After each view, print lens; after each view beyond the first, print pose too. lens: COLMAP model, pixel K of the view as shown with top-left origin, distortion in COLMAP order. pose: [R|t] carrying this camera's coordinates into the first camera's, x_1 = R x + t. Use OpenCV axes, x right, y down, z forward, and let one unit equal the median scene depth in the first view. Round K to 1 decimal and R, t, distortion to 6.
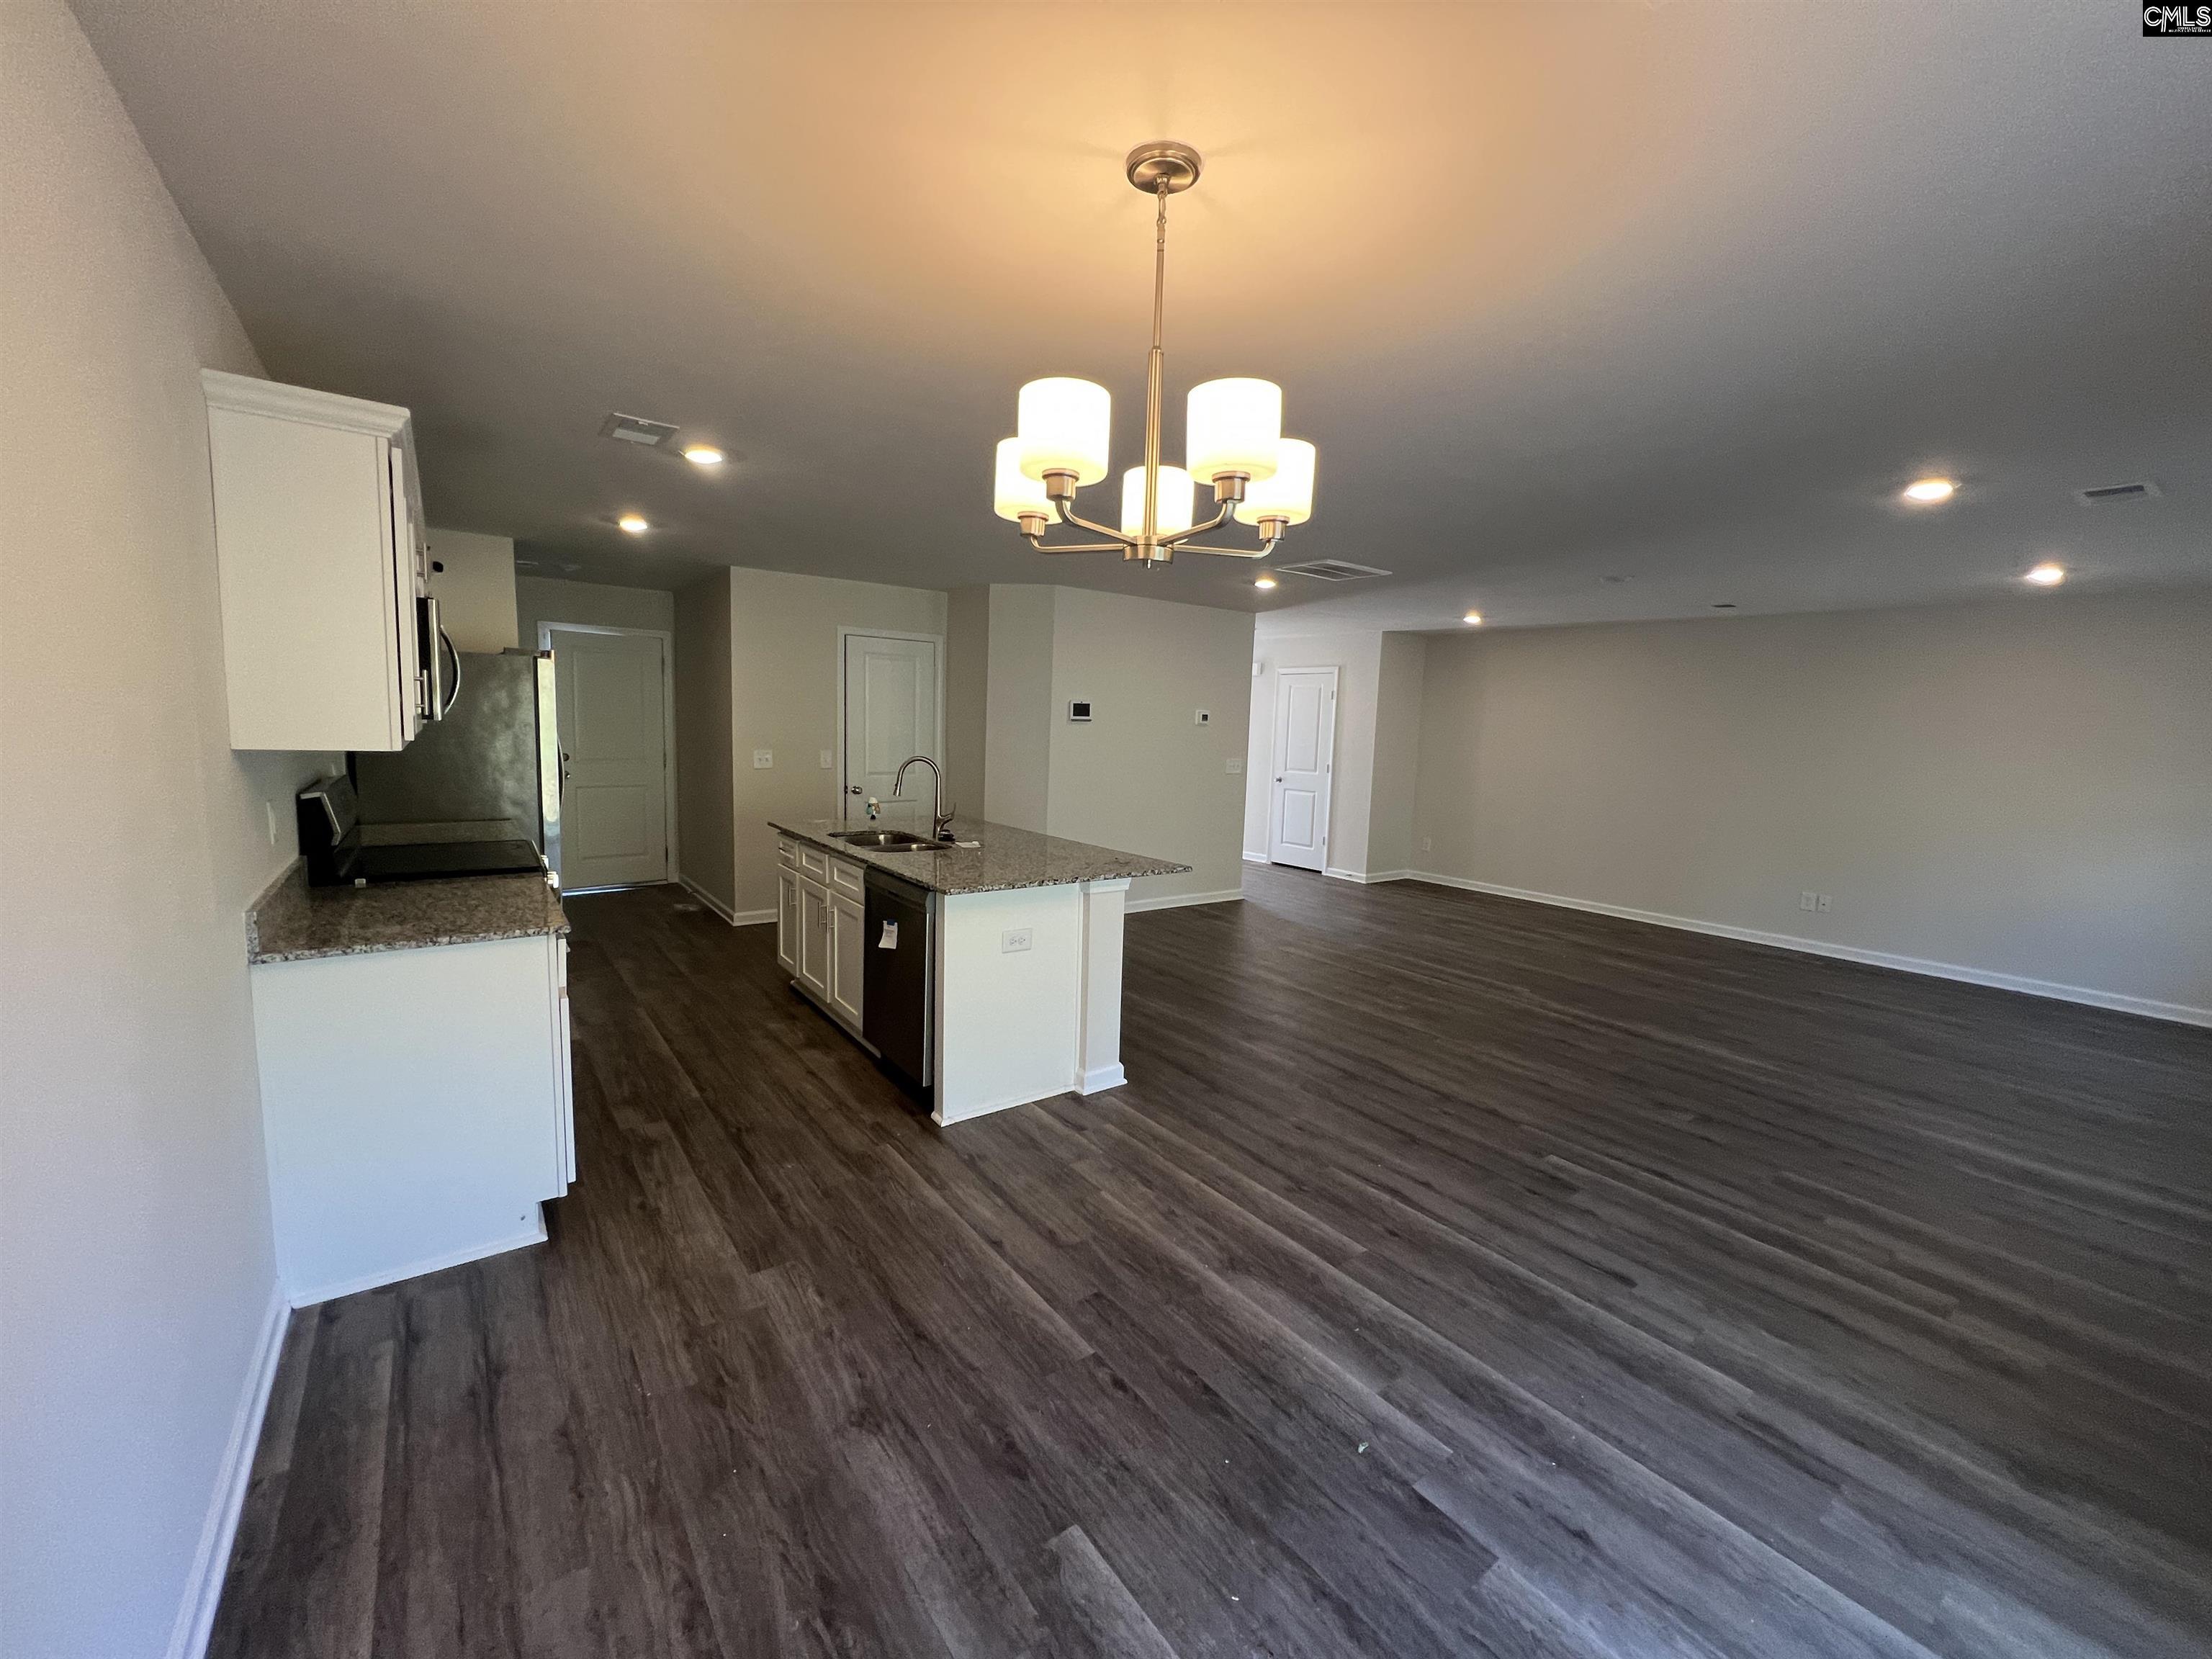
lens RADIAL K [[888.8, 0, 1106.0], [0, 888.8, 829.5], [0, 0, 1]] dist [-0.002331, 0.000260]
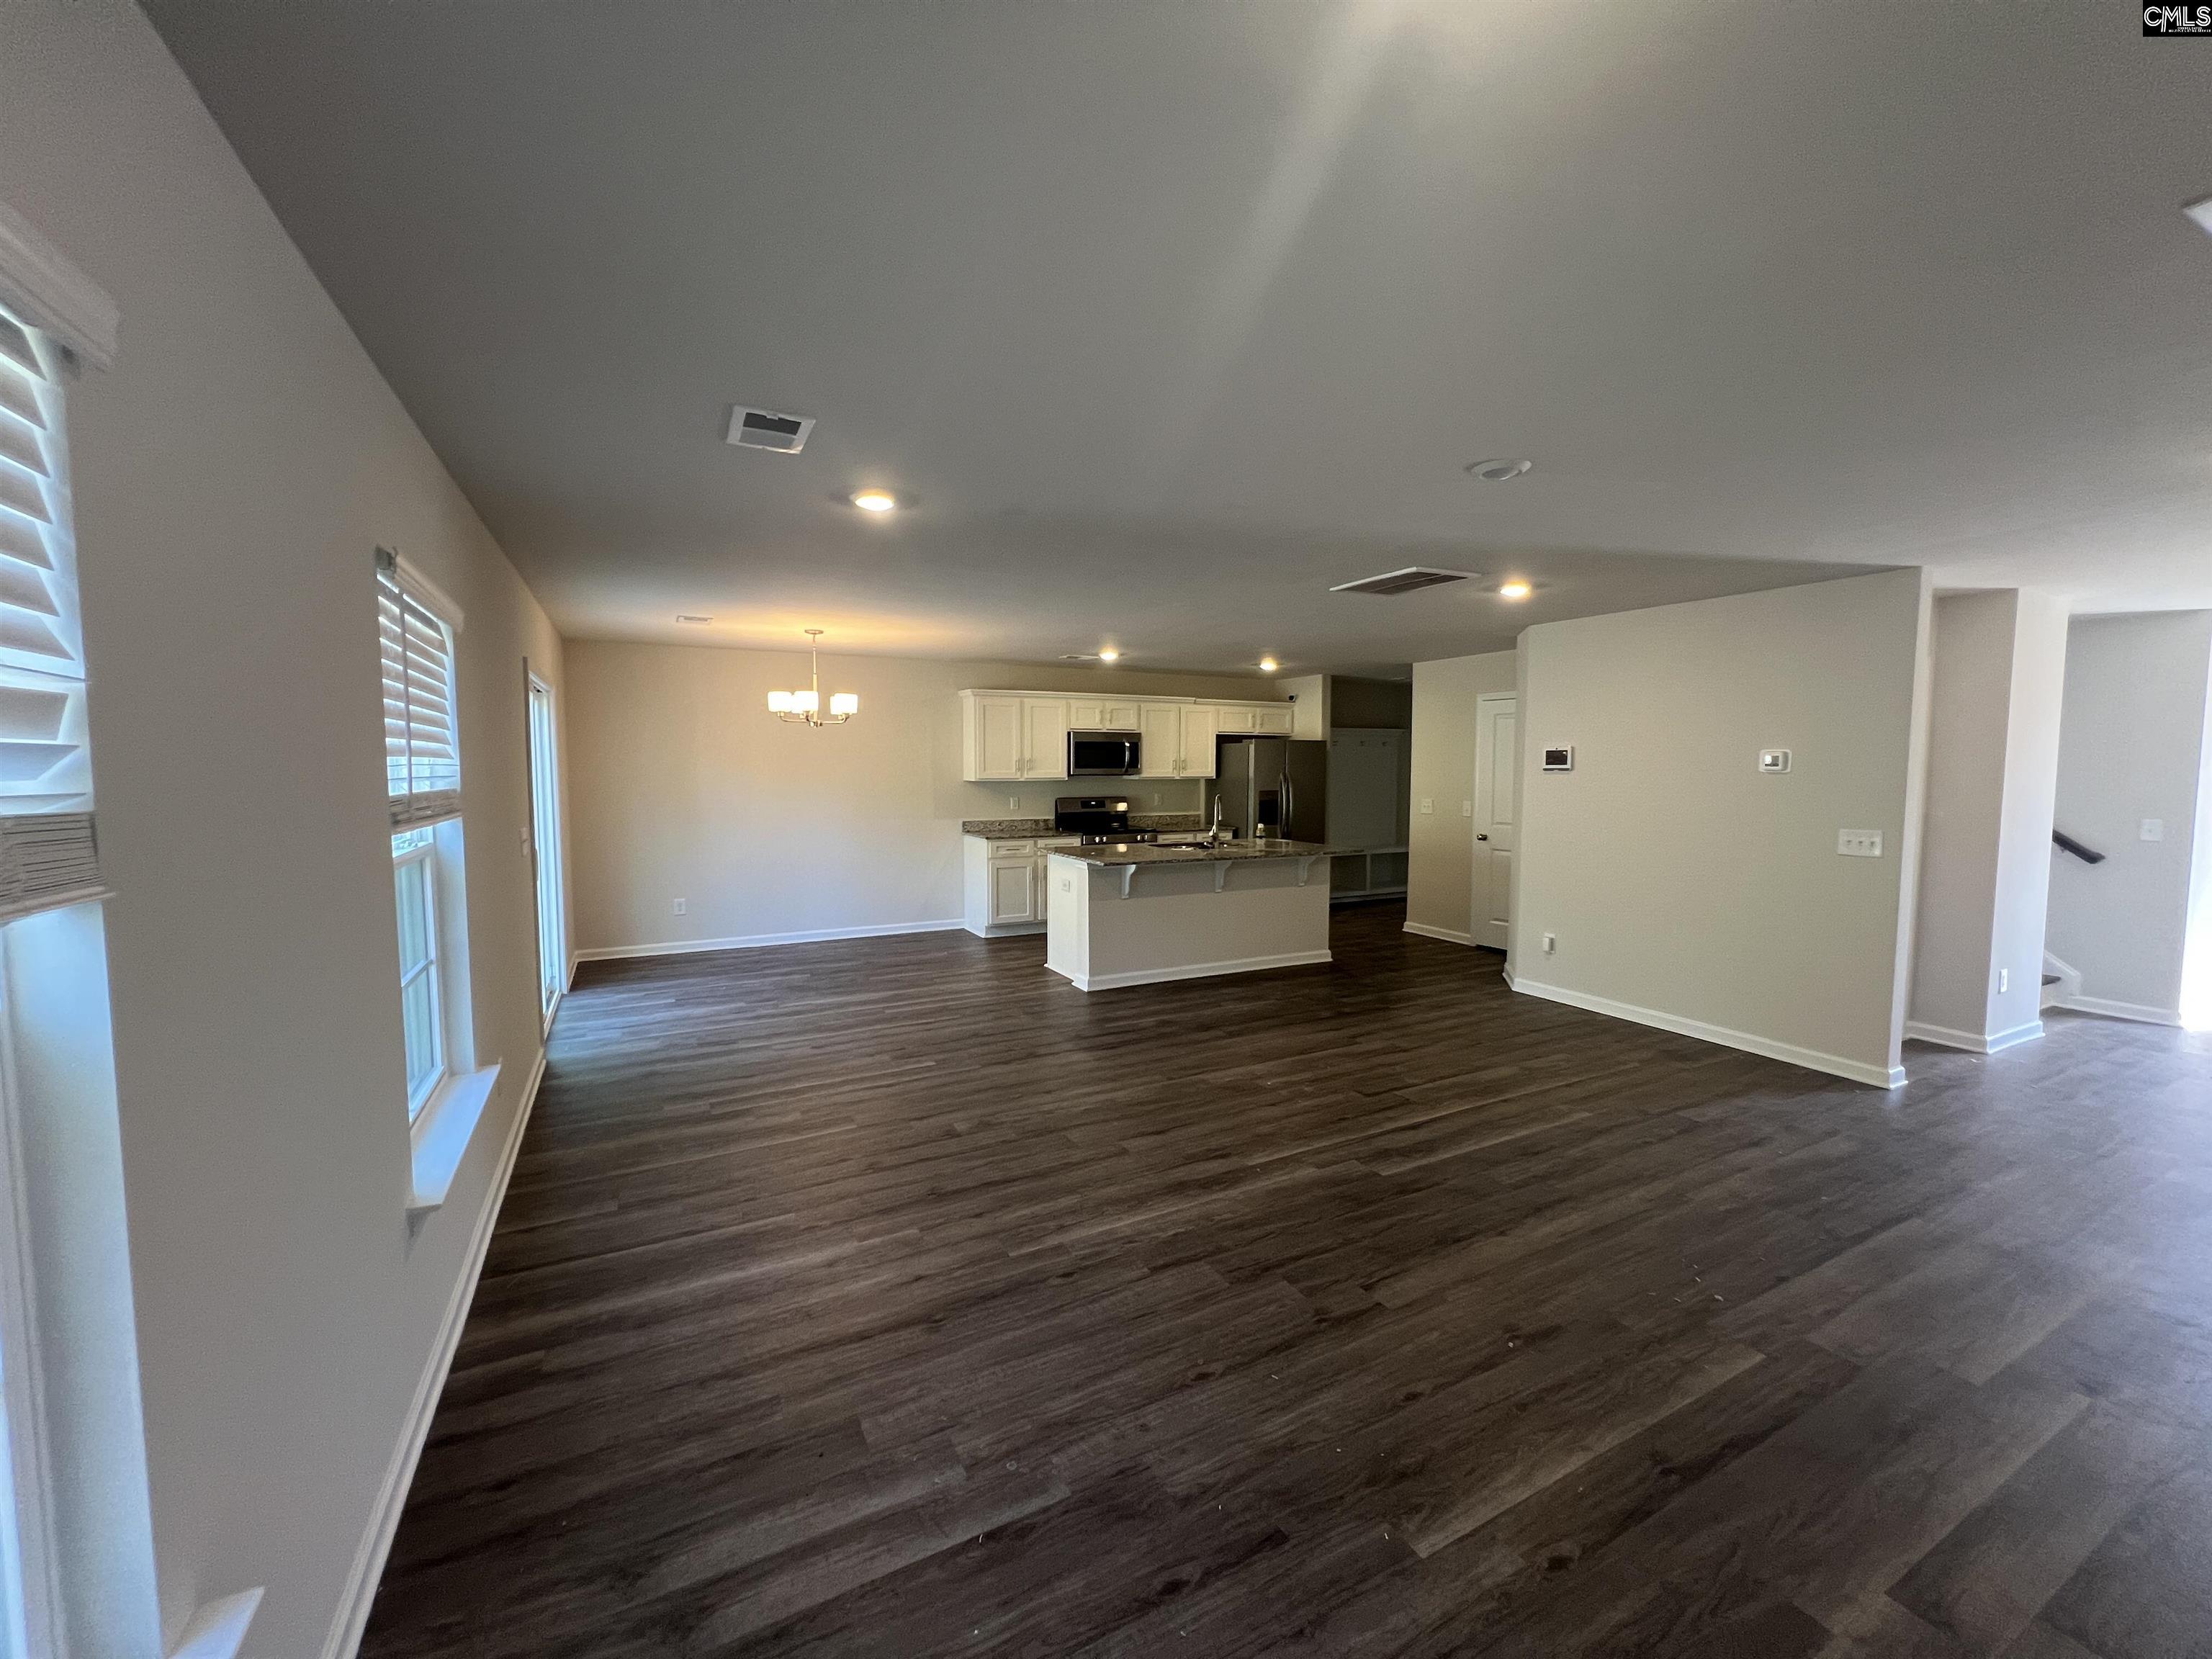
lens RADIAL K [[889.4, 0, 1105.0], [0, 889.4, 827.0], [0, 0, 1]] dist [-0.001076, 0.000156]
pose [[-0.156292, 0.037553, -0.986997, 1.986702], [-0.125255, 0.990456, 0.057519, -0.132883], [0.979737, 0.132616, -0.150096, 1.536194]]
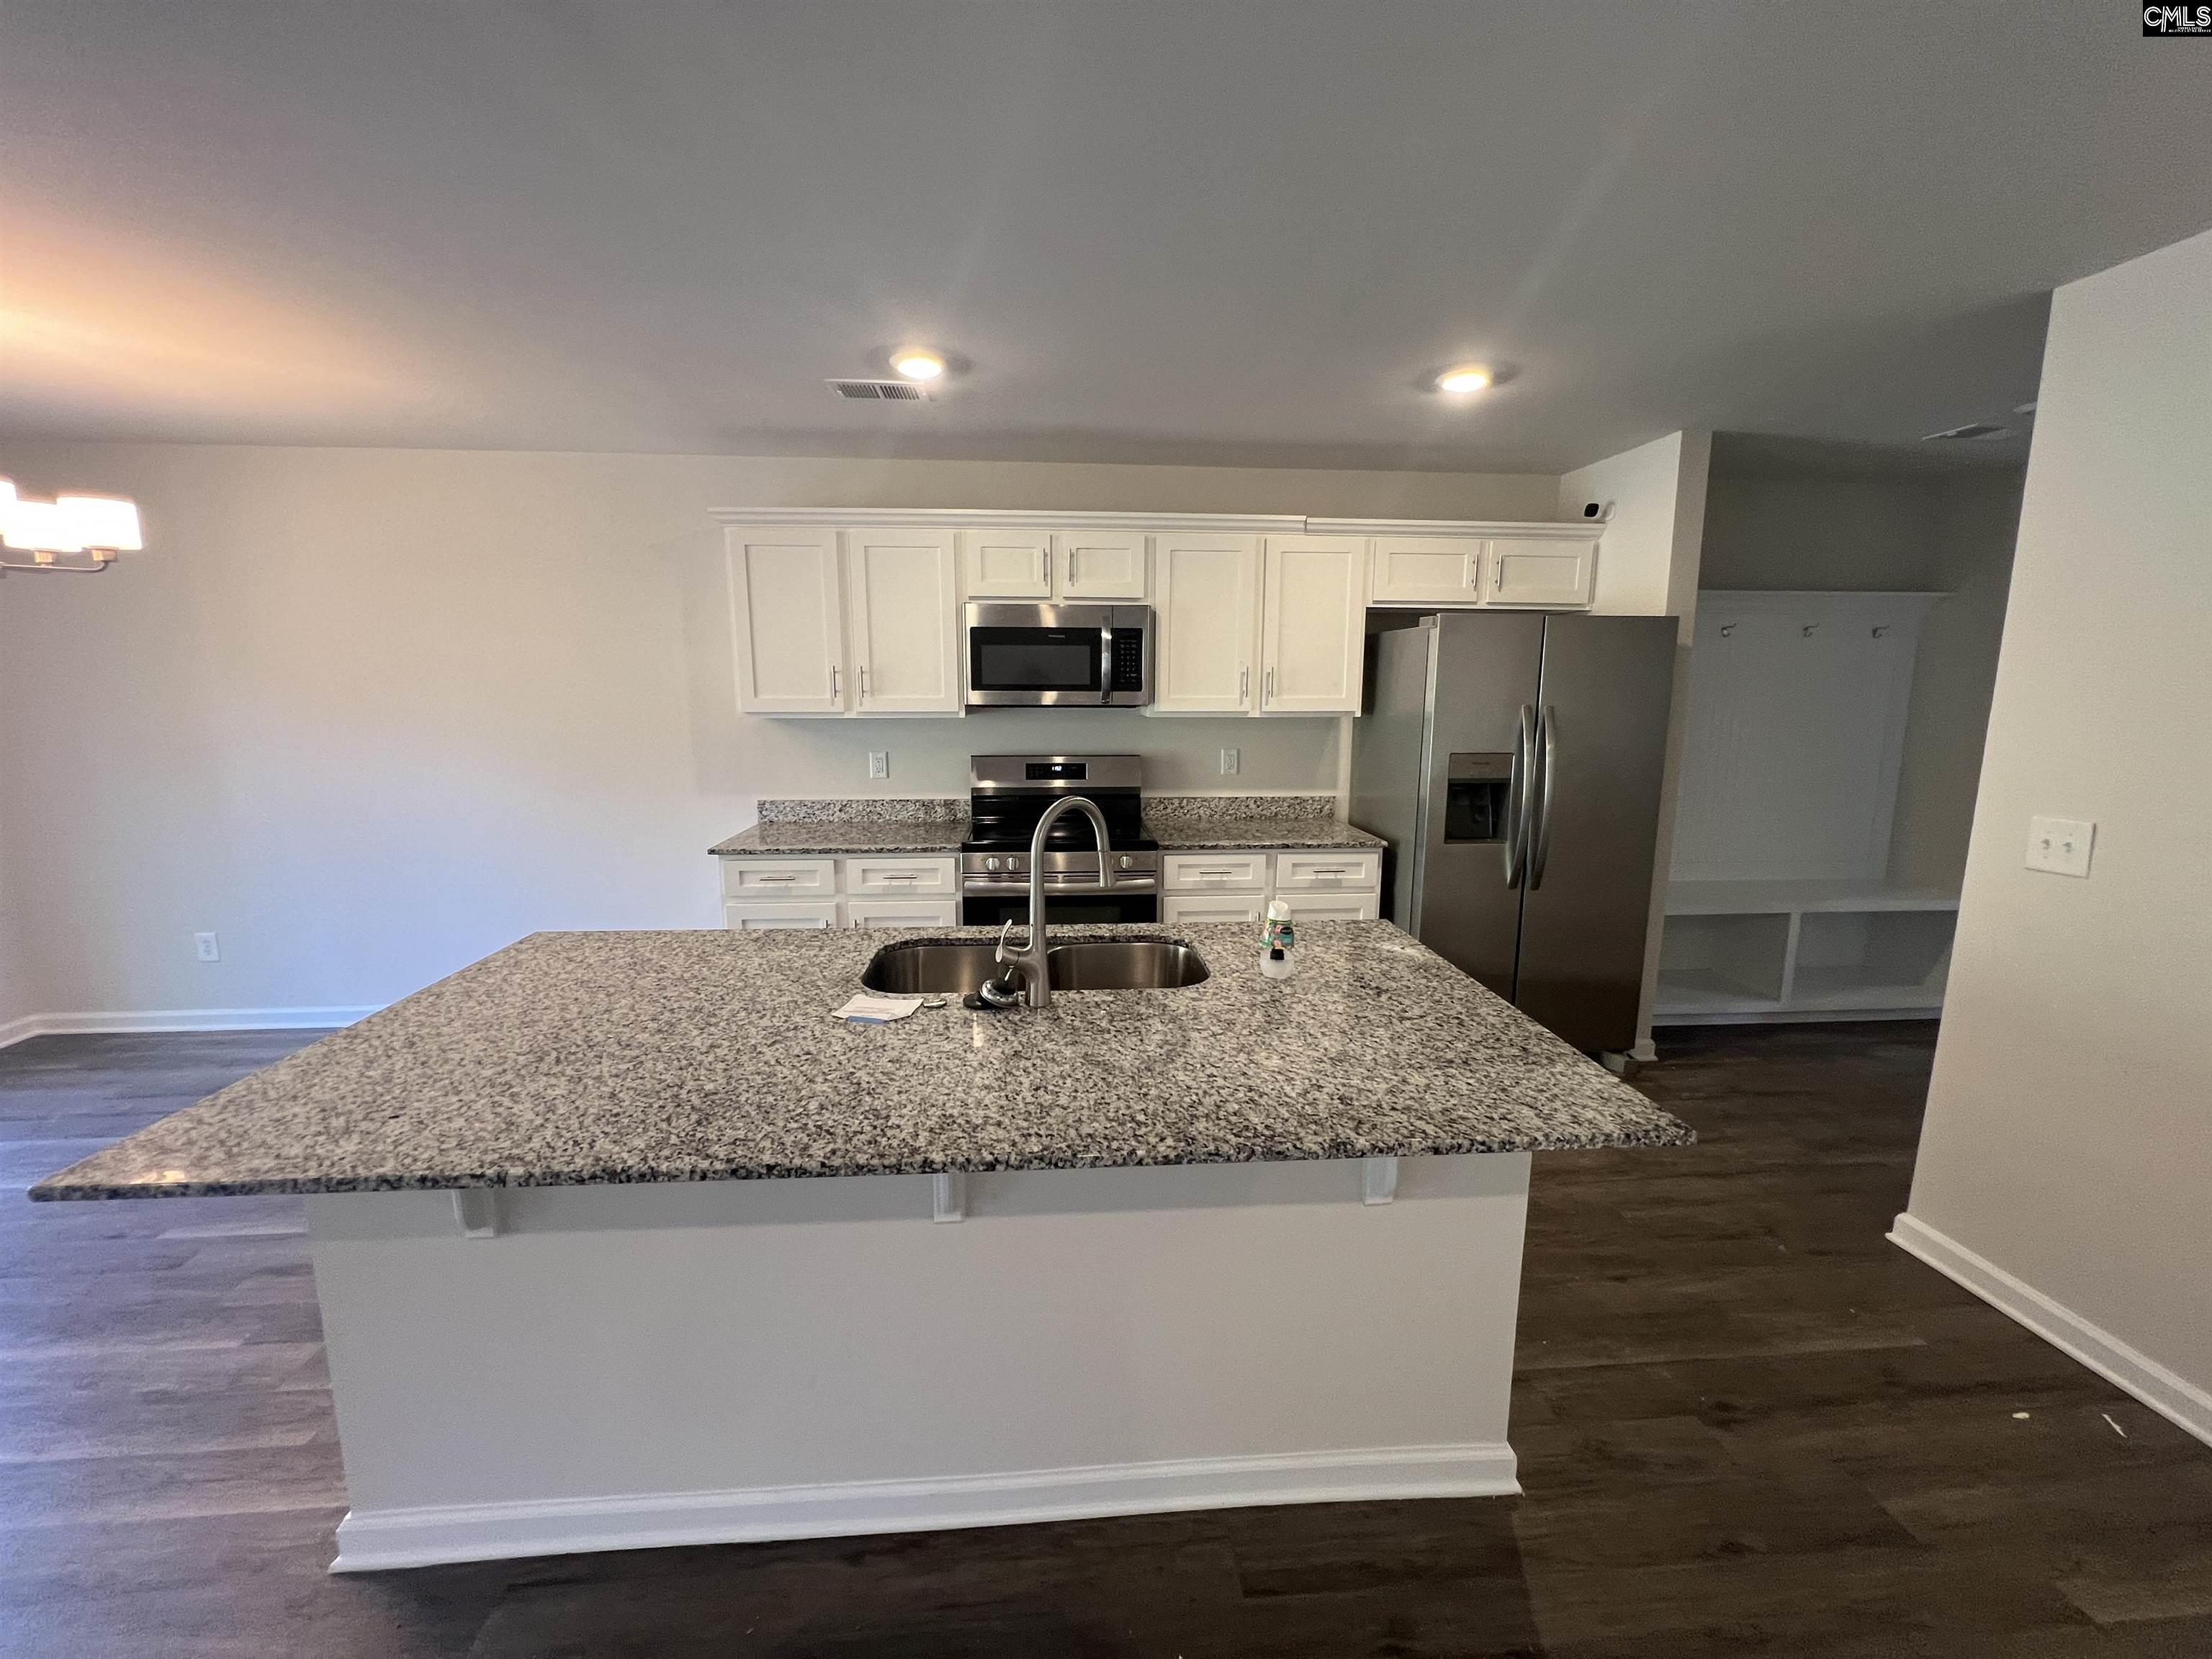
lens RADIAL K [[888.8, 0, 1106.0], [0, 888.8, 829.5], [0, 0, 1]] dist [-0.002331, 0.000260]
pose [[-0.527819, 0.107071, -0.842581, 0.178903], [-0.123799, 0.971730, 0.201035, -0.224449], [0.840286, 0.210421, -0.499643, 1.790197]]
